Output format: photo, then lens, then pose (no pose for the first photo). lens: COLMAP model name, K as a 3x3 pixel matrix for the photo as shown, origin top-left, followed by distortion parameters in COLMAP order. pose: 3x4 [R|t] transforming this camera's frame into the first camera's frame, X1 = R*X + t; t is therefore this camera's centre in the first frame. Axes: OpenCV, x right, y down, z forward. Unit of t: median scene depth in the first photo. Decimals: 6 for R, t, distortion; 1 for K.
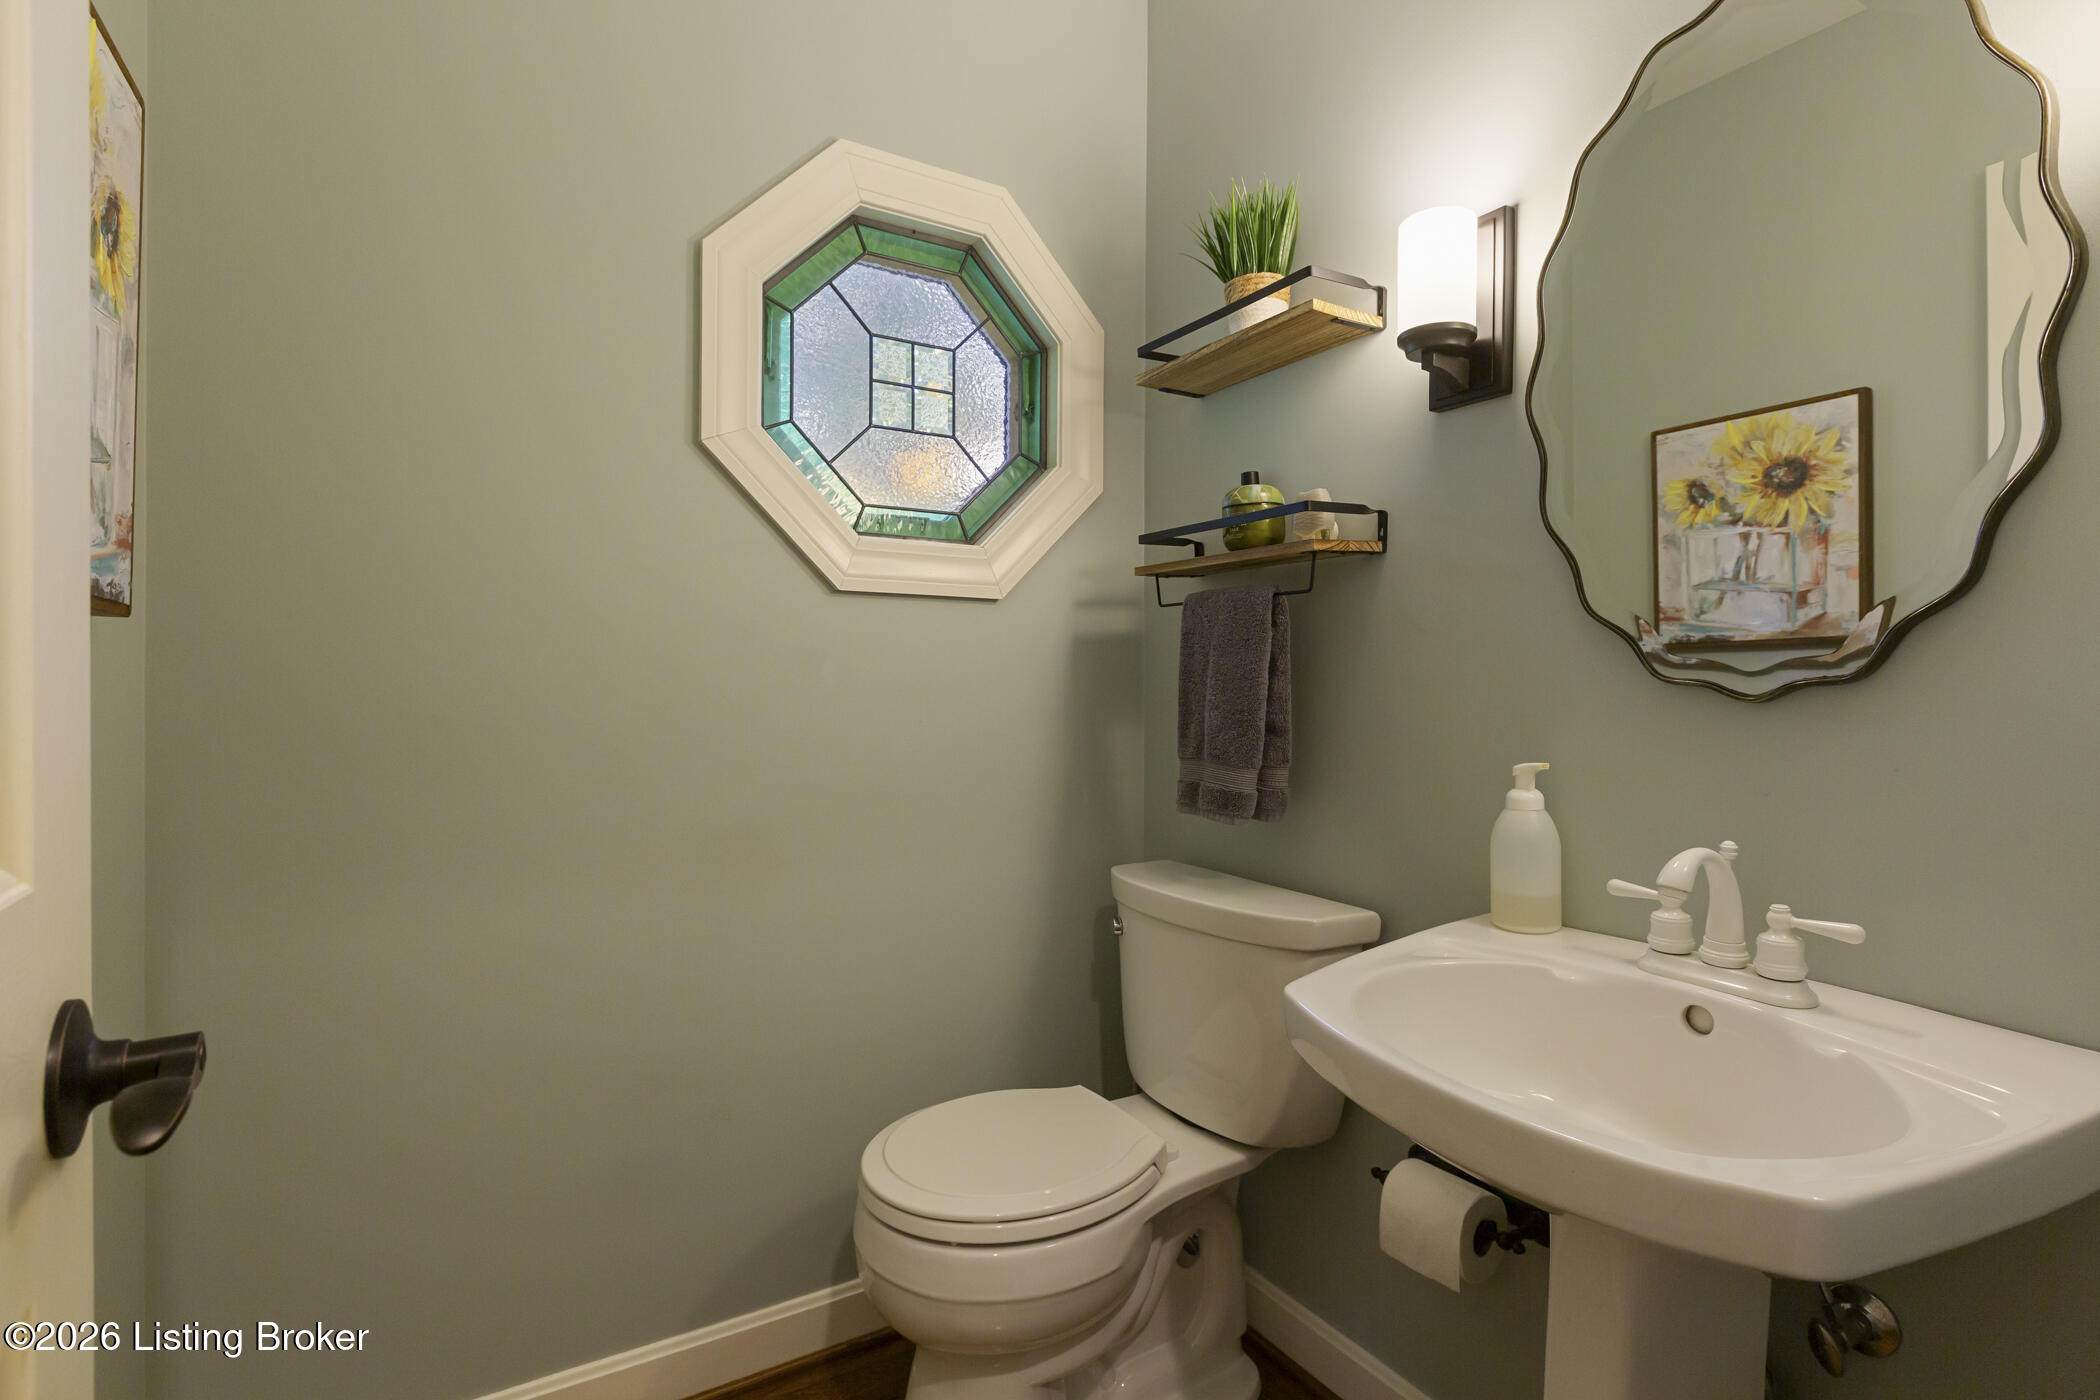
lens RADIAL K [[1019.5, 0, 1056.7], [0, 1019.5, 695.4], [0, 0, 1]] dist [0.001149, 0.000017]
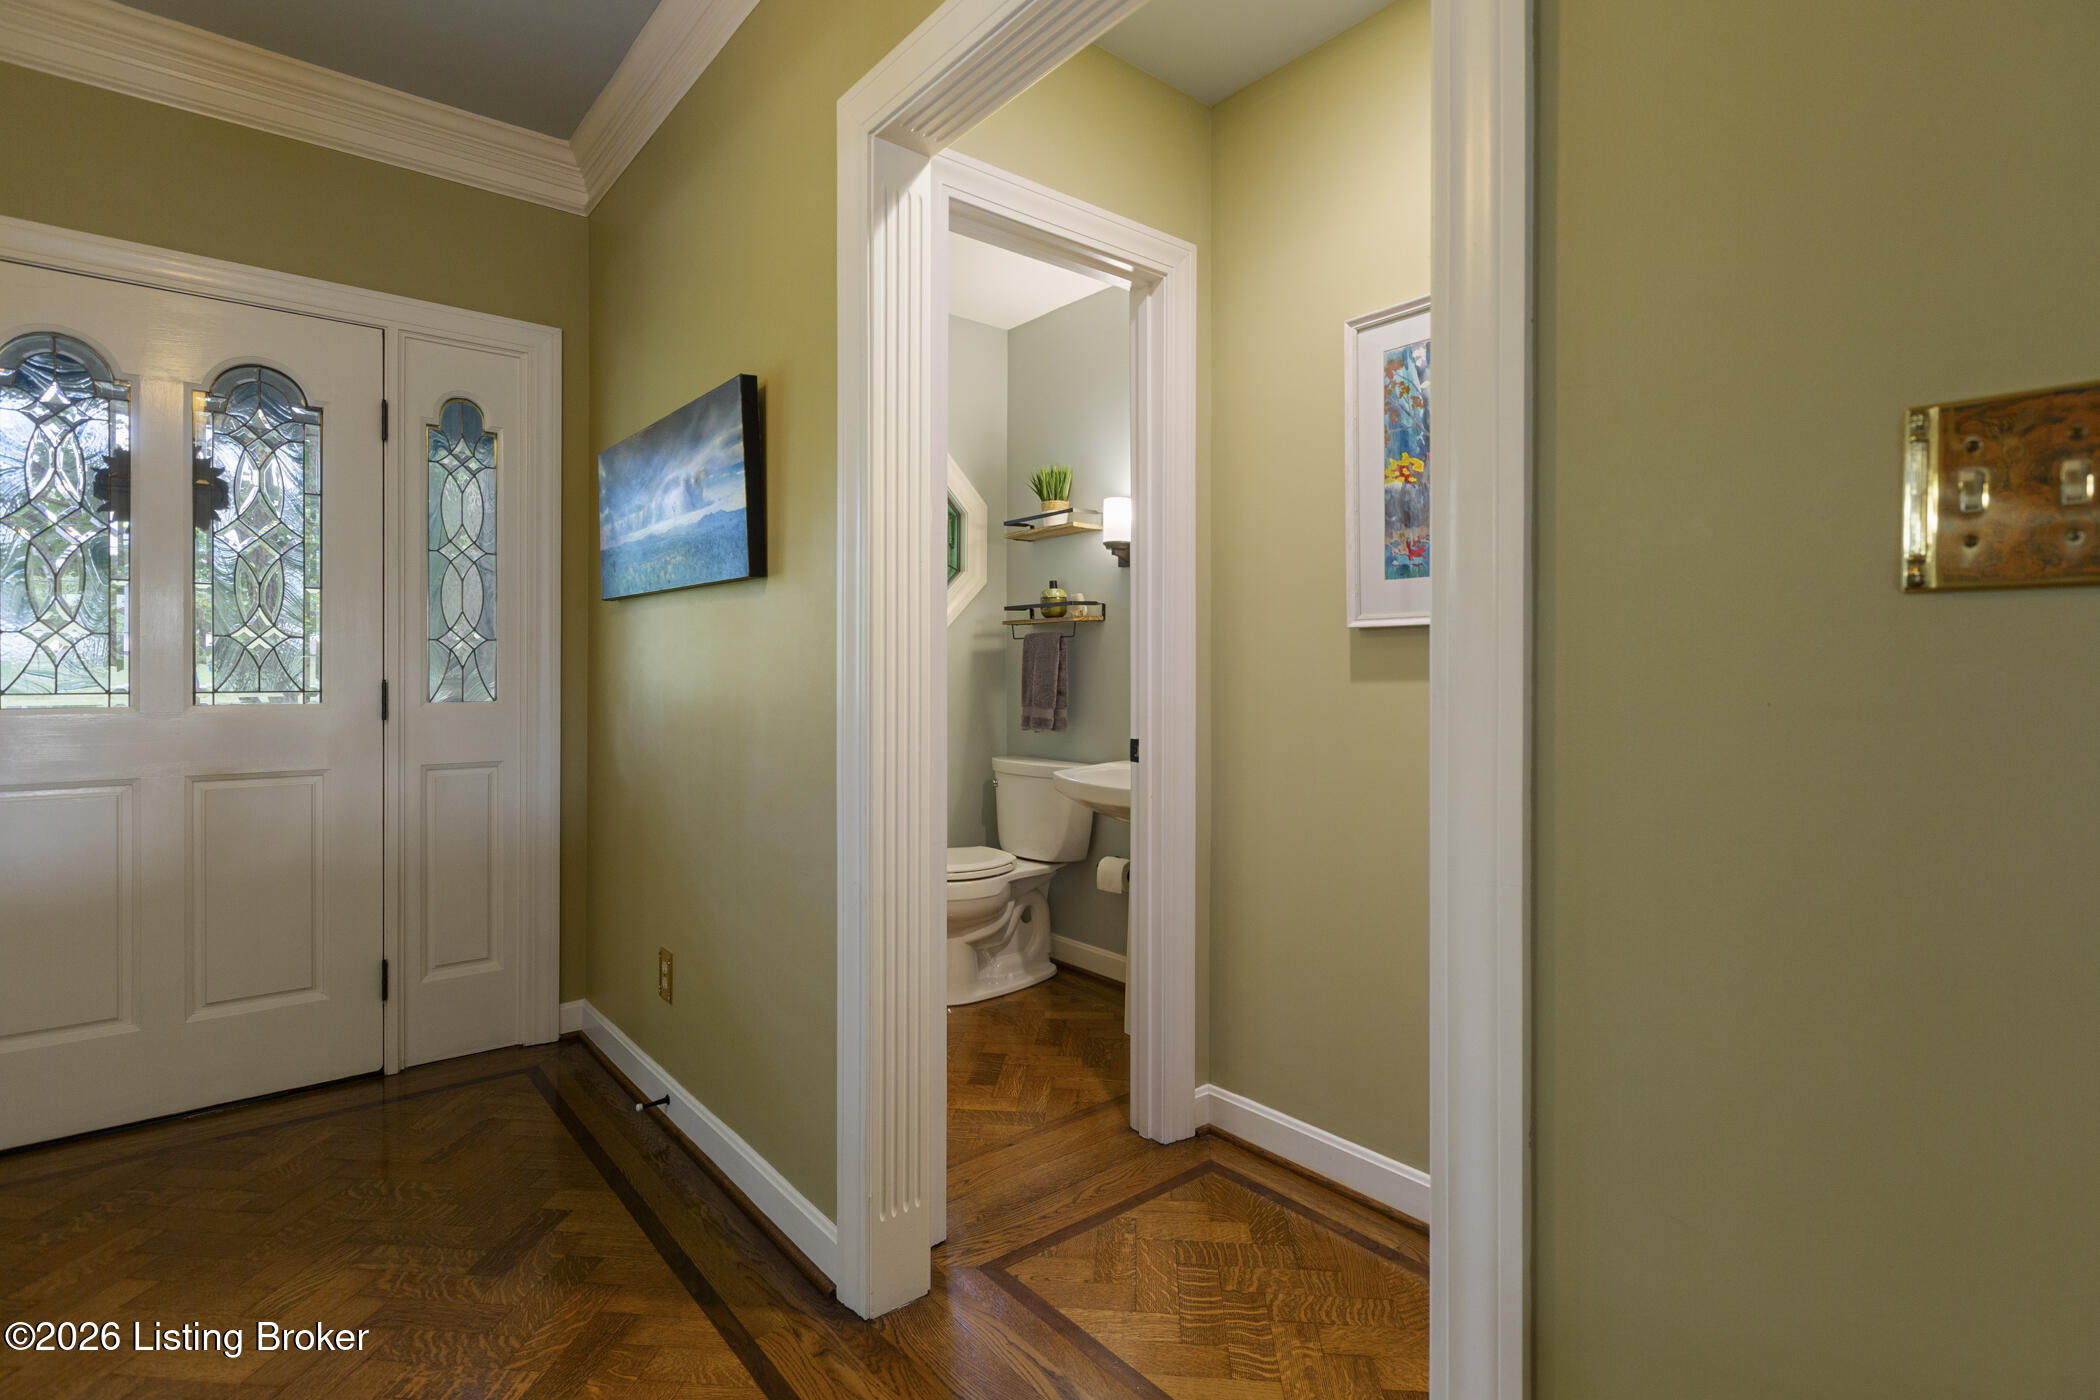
lens RADIAL K [[1019.5, 0, 1051.5], [0, 1019.5, 689.0], [0, 0, 1]] dist [0.001149, 0.000017]
pose [[0.989660, -0.000276, 0.143436, -0.148418], [-0.001124, 0.999953, 0.009679, 0.000555], [-0.143432, -0.009741, 0.989612, -1.323625]]
